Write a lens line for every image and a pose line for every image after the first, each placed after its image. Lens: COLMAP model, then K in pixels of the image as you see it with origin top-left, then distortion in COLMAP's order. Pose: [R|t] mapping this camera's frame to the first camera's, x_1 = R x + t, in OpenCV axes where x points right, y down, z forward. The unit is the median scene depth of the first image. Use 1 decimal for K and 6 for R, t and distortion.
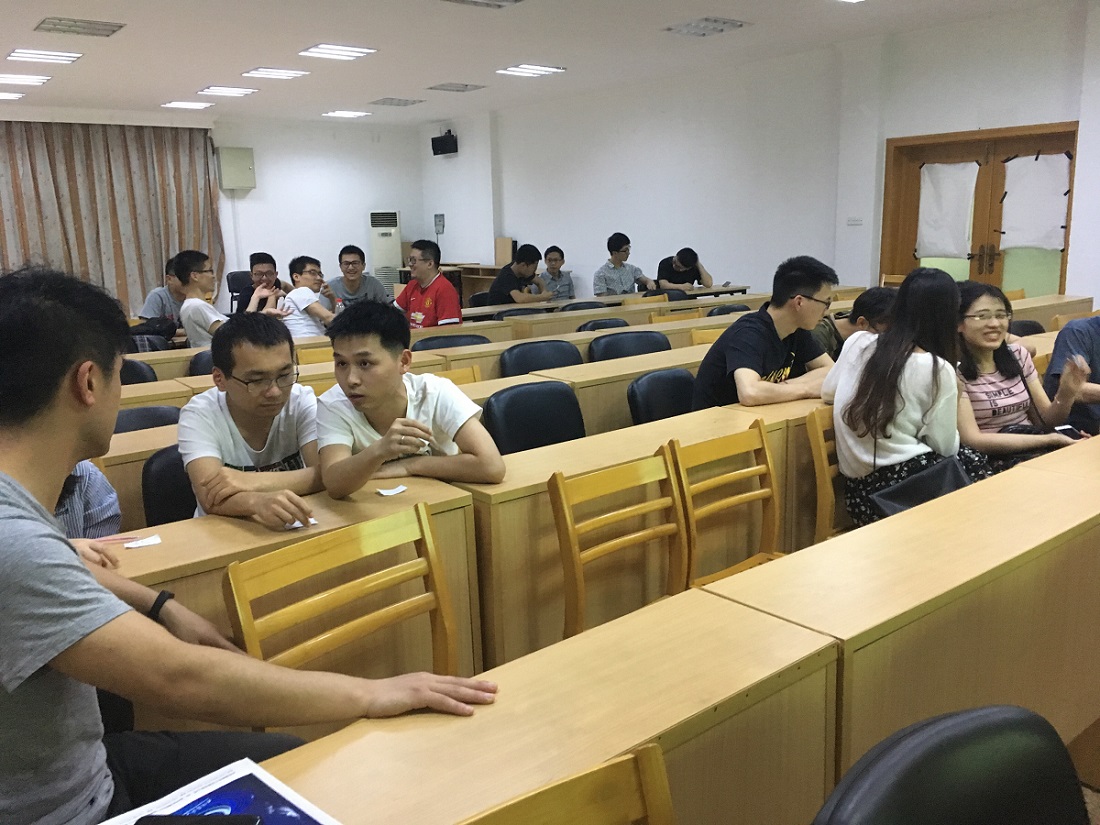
lens RADIAL K [[940.3, 0, 550.0], [0, 940.3, 412.5], [0, 0, 1]] dist [0.090651, -0.114947]
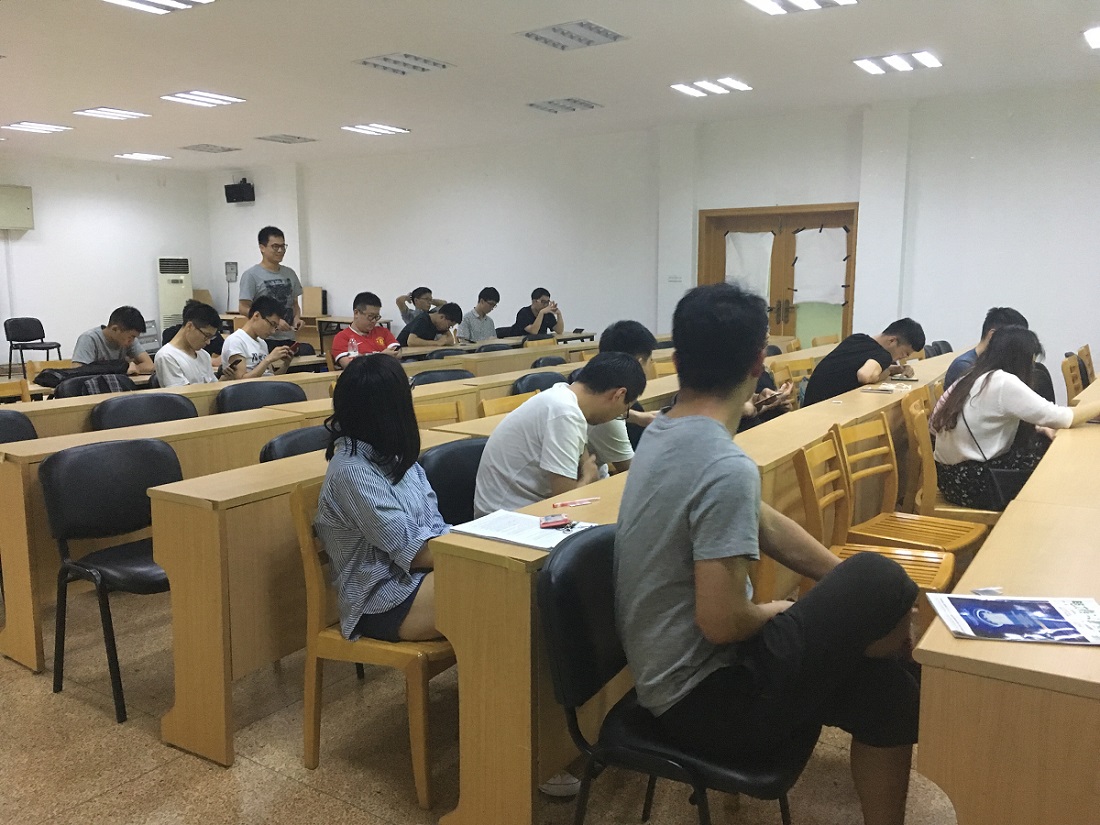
lens RADIAL K [[940.3, 0, 550.0], [0, 940.3, 412.5], [0, 0, 1]] dist [0.090651, -0.114947]
pose [[0.953645, -0.021861, 0.300140, -0.178811], [0.039309, 0.997862, -0.052217, 0.016718], [-0.298357, 0.061594, 0.952465, -0.042597]]
